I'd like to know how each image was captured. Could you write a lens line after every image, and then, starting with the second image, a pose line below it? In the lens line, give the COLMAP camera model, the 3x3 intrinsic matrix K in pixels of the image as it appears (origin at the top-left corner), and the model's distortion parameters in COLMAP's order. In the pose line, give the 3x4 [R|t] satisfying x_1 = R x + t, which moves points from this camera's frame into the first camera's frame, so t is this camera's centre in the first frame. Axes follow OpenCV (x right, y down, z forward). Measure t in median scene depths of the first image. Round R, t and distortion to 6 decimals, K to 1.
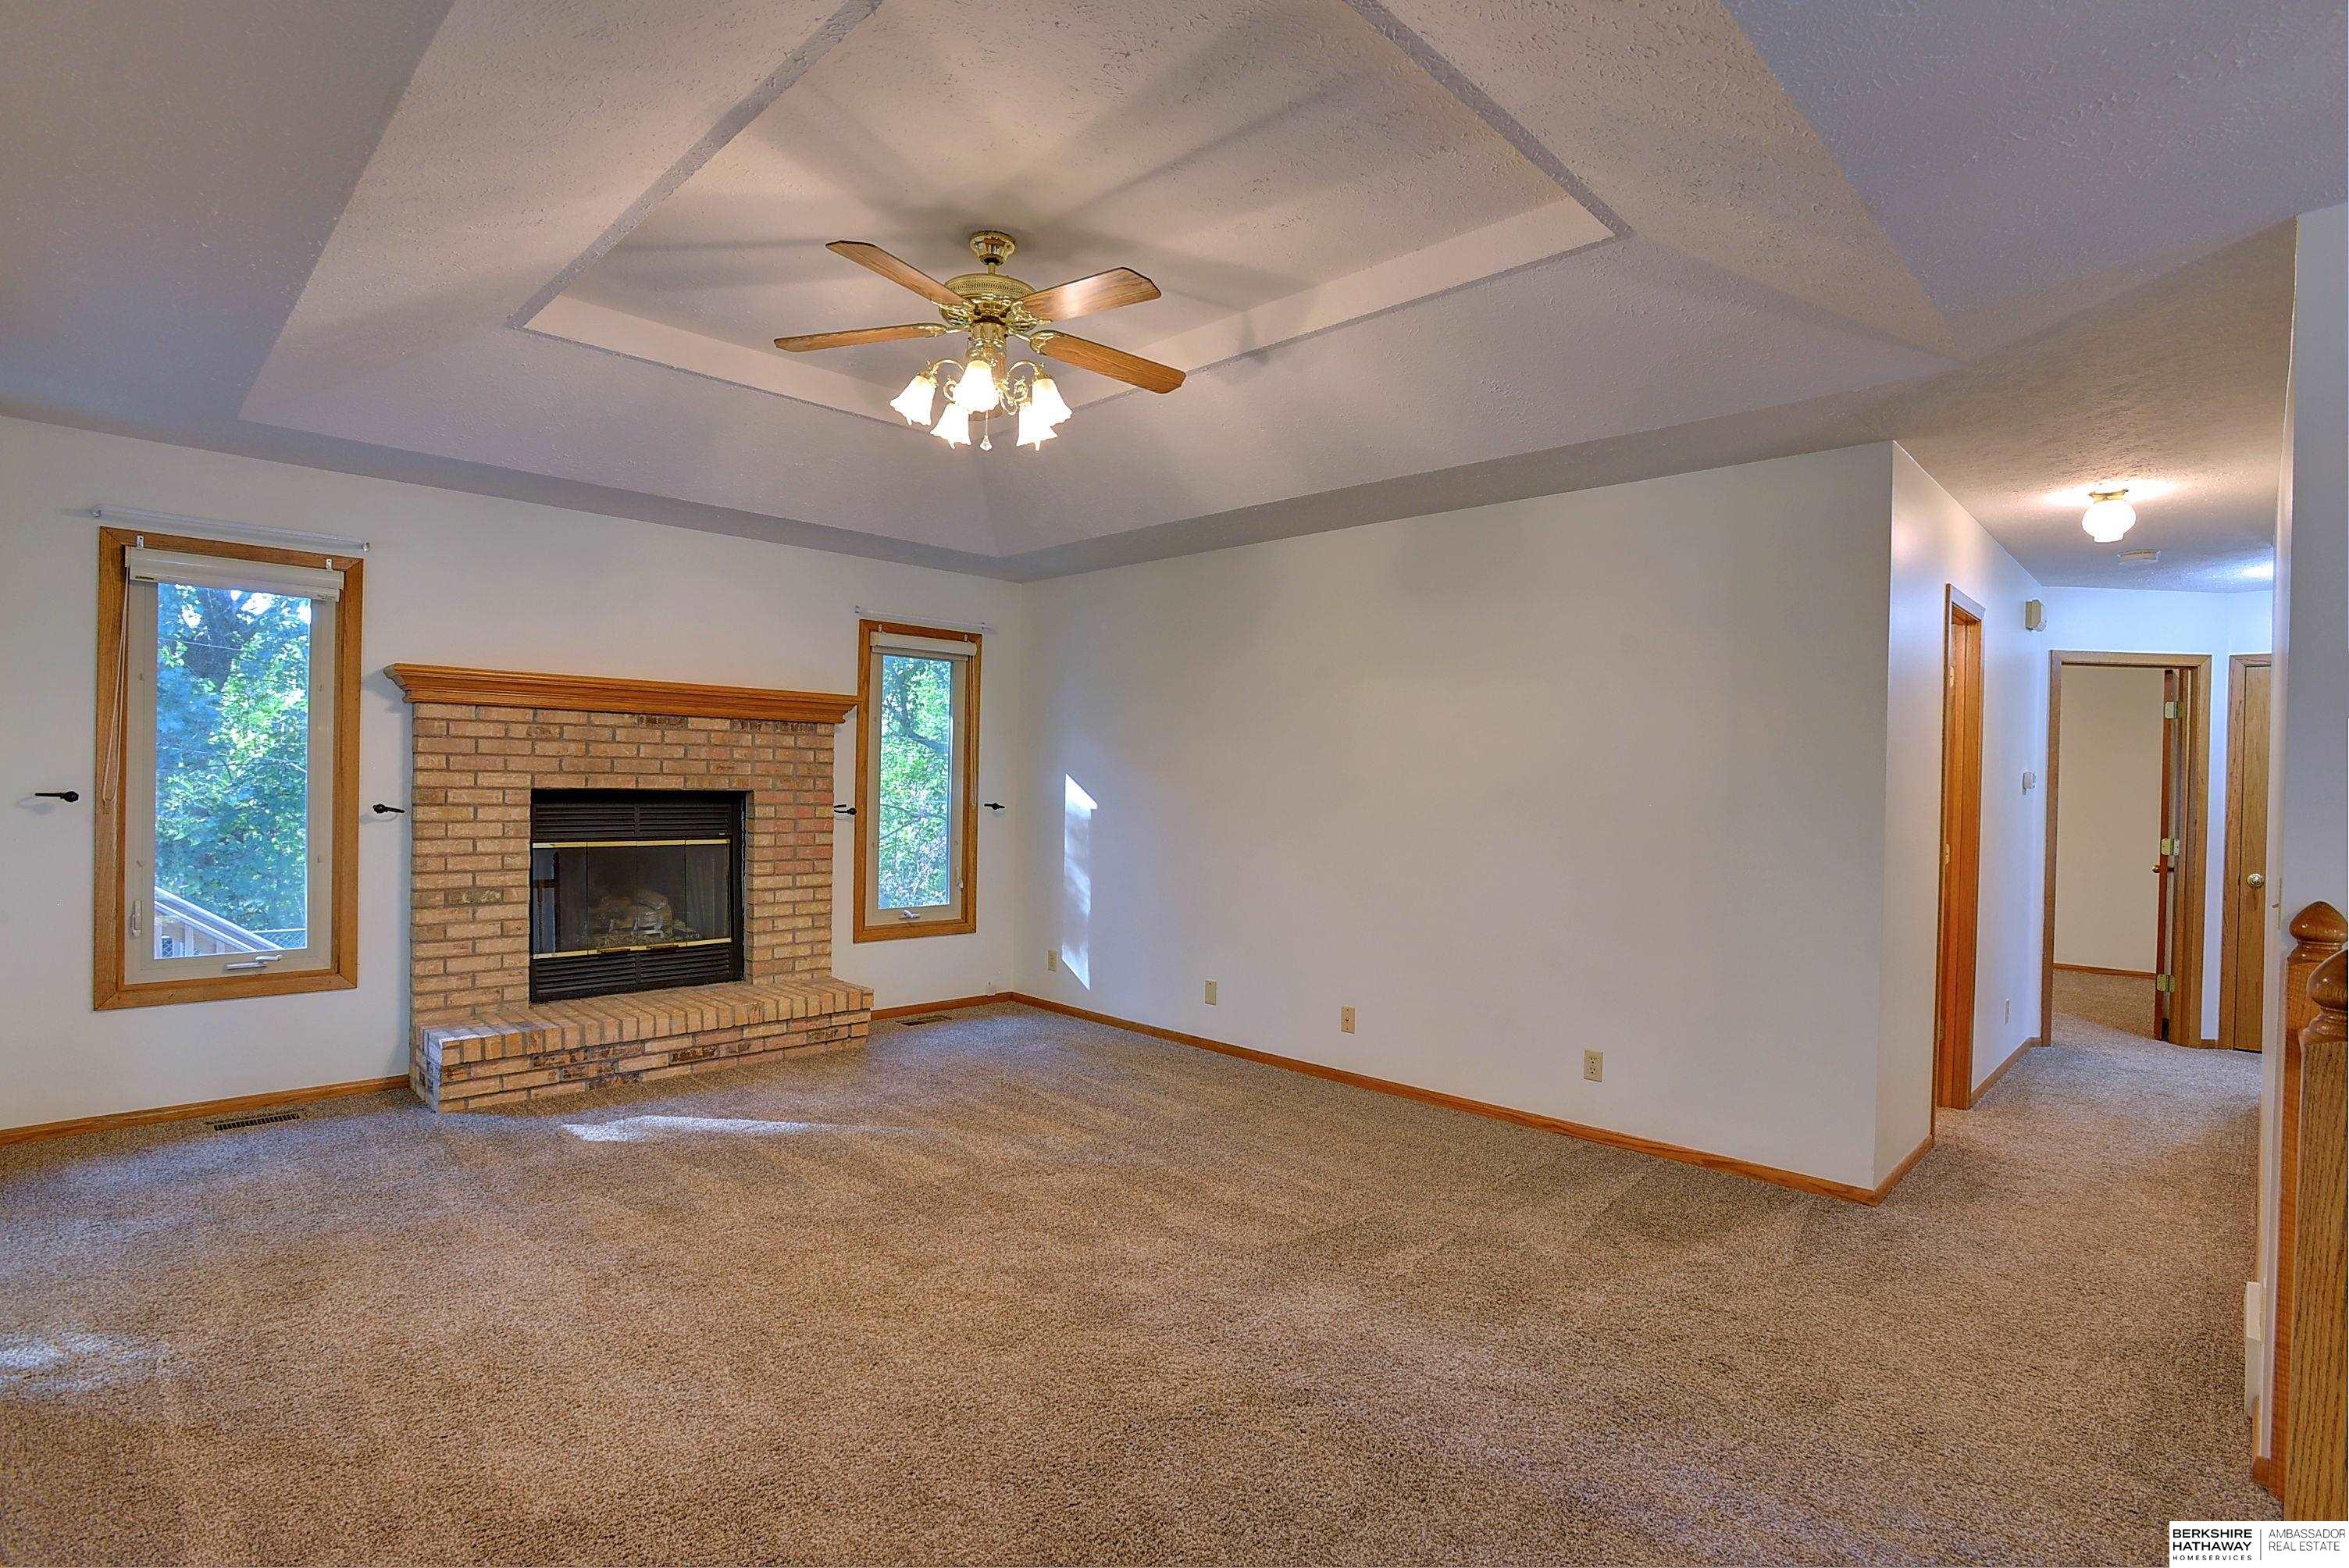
lens RADIAL K [[1163.4, 0, 1174.5], [0, 1163.4, 784.0], [0, 0, 1]] dist [-0.076274, 0.028230]
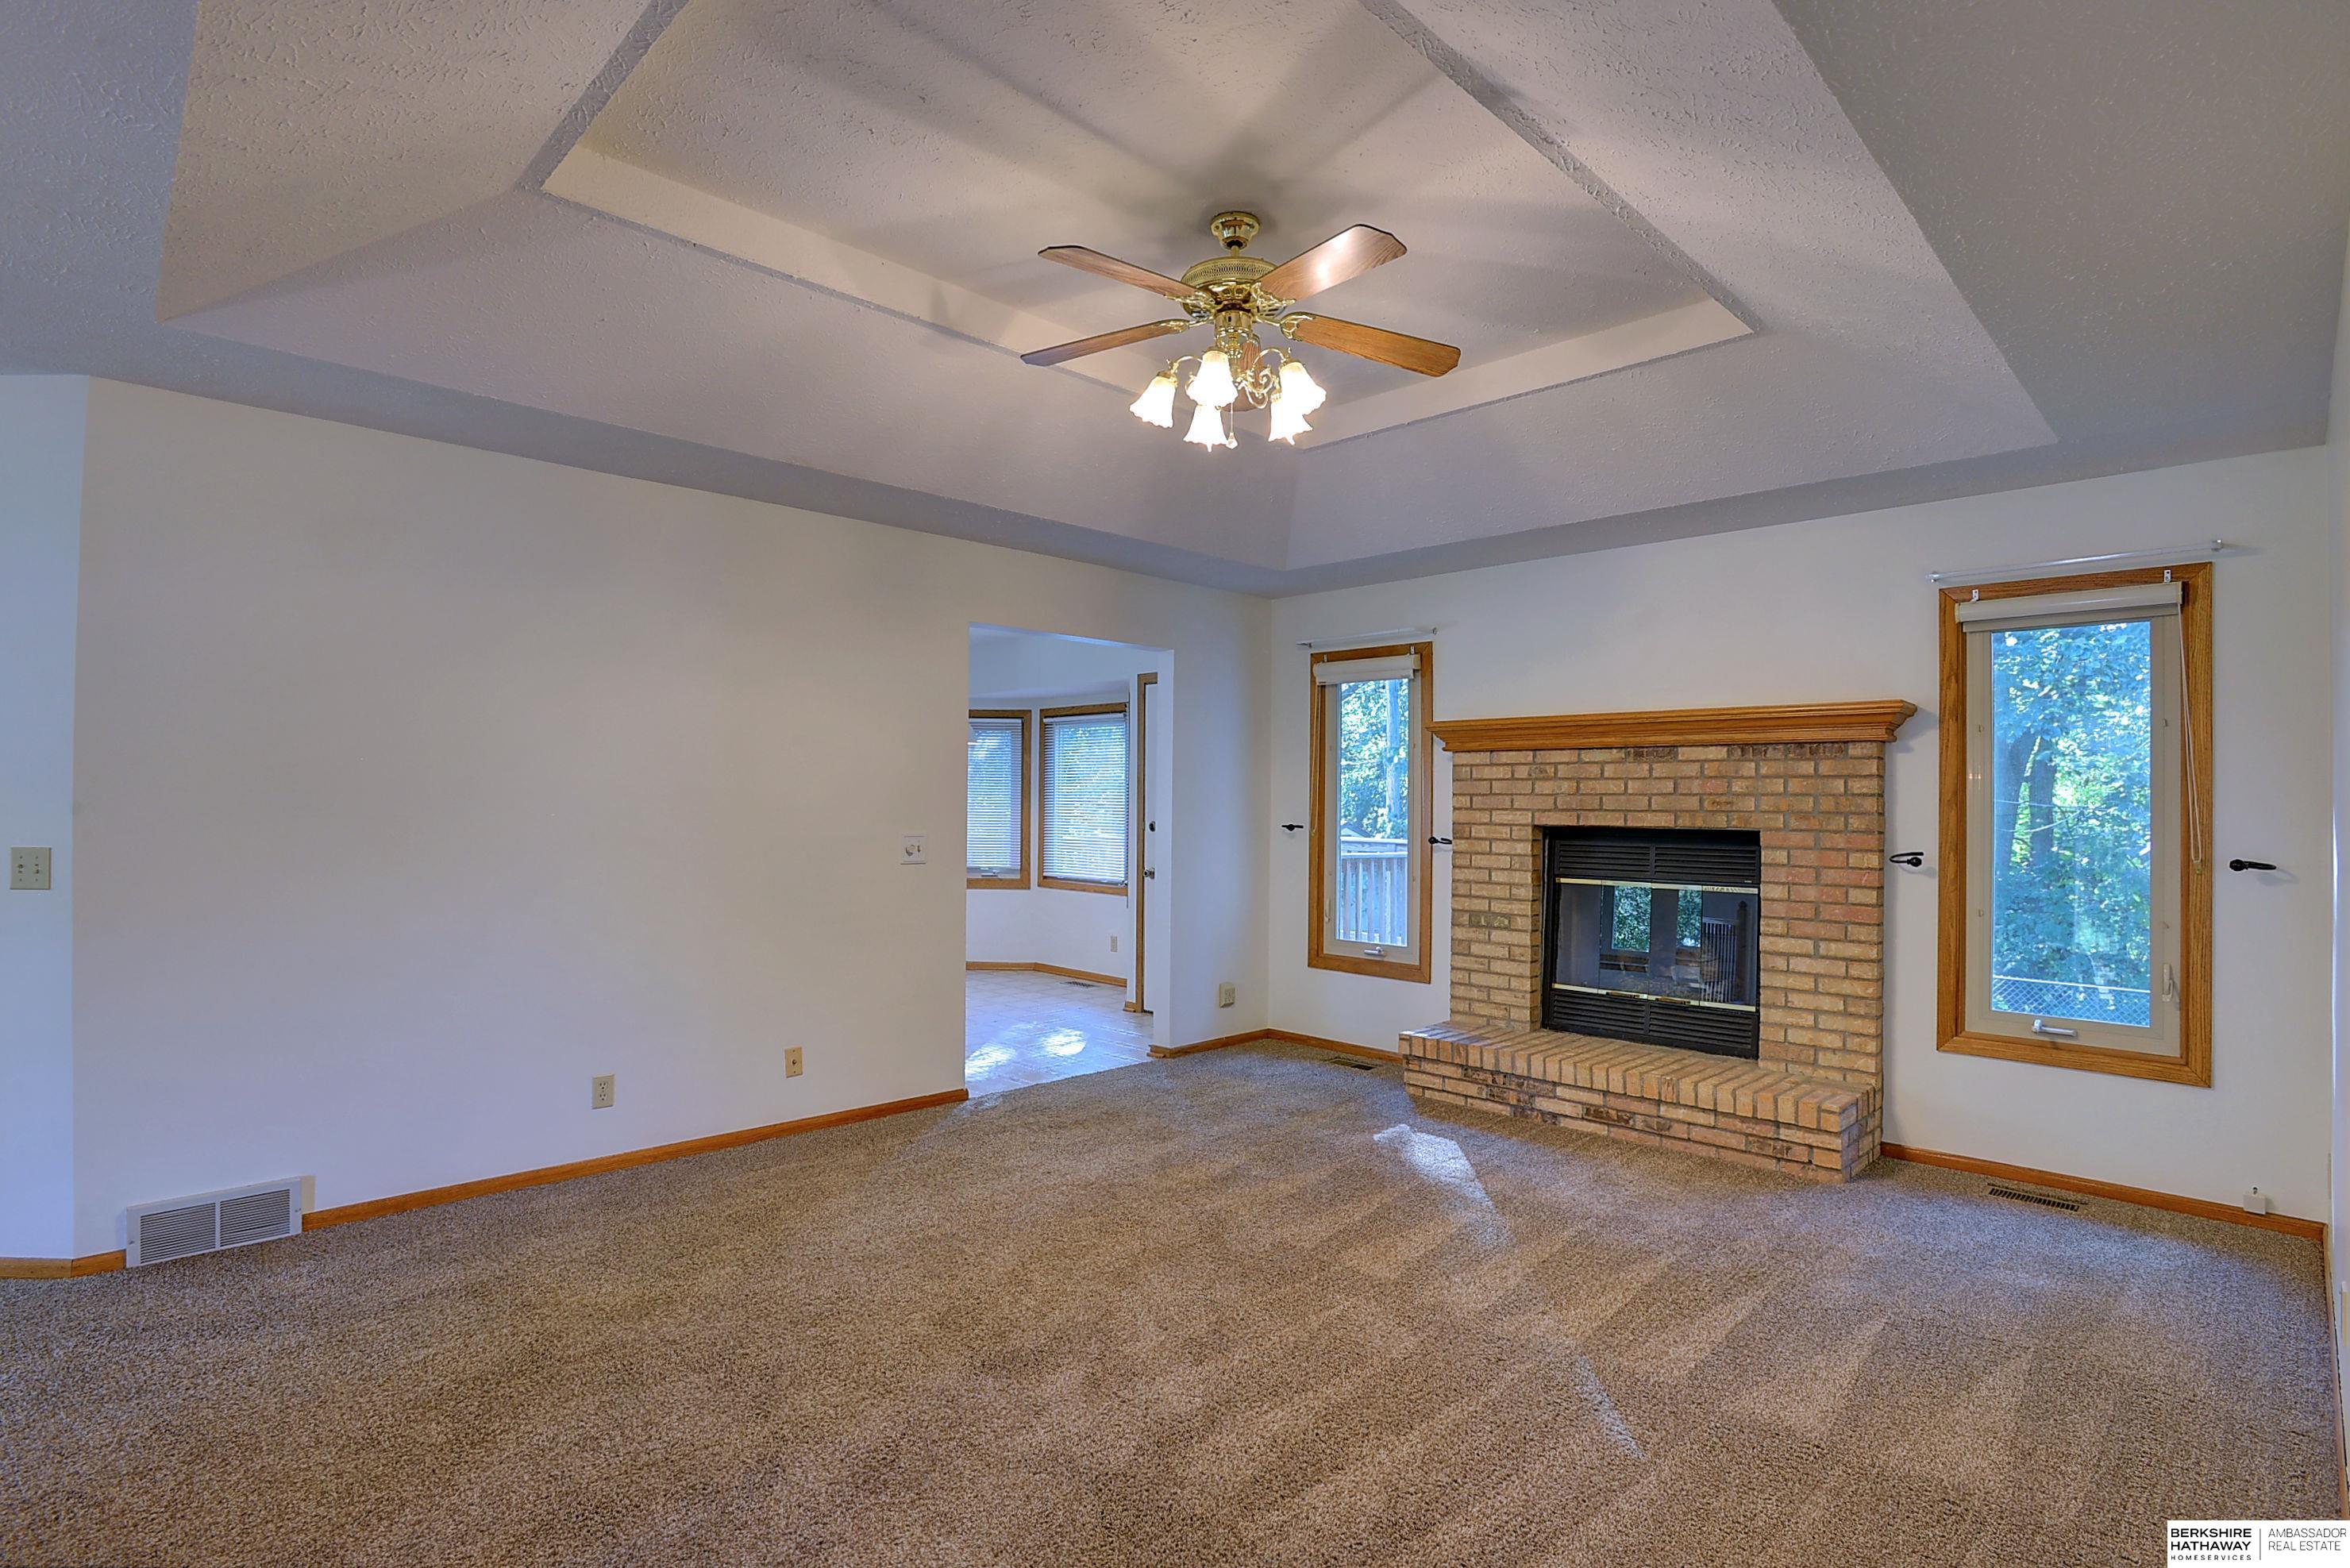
lens RADIAL K [[1163.9, 0, 1175.0], [0, 1163.9, 784.0], [0, 0, 1]] dist [-0.076274, 0.028230]
pose [[-0.025538, -0.035623, -0.999039, 0.527092], [-0.012904, 0.999293, -0.035302, 0.007898], [0.999591, 0.011990, -0.025980, 0.688749]]
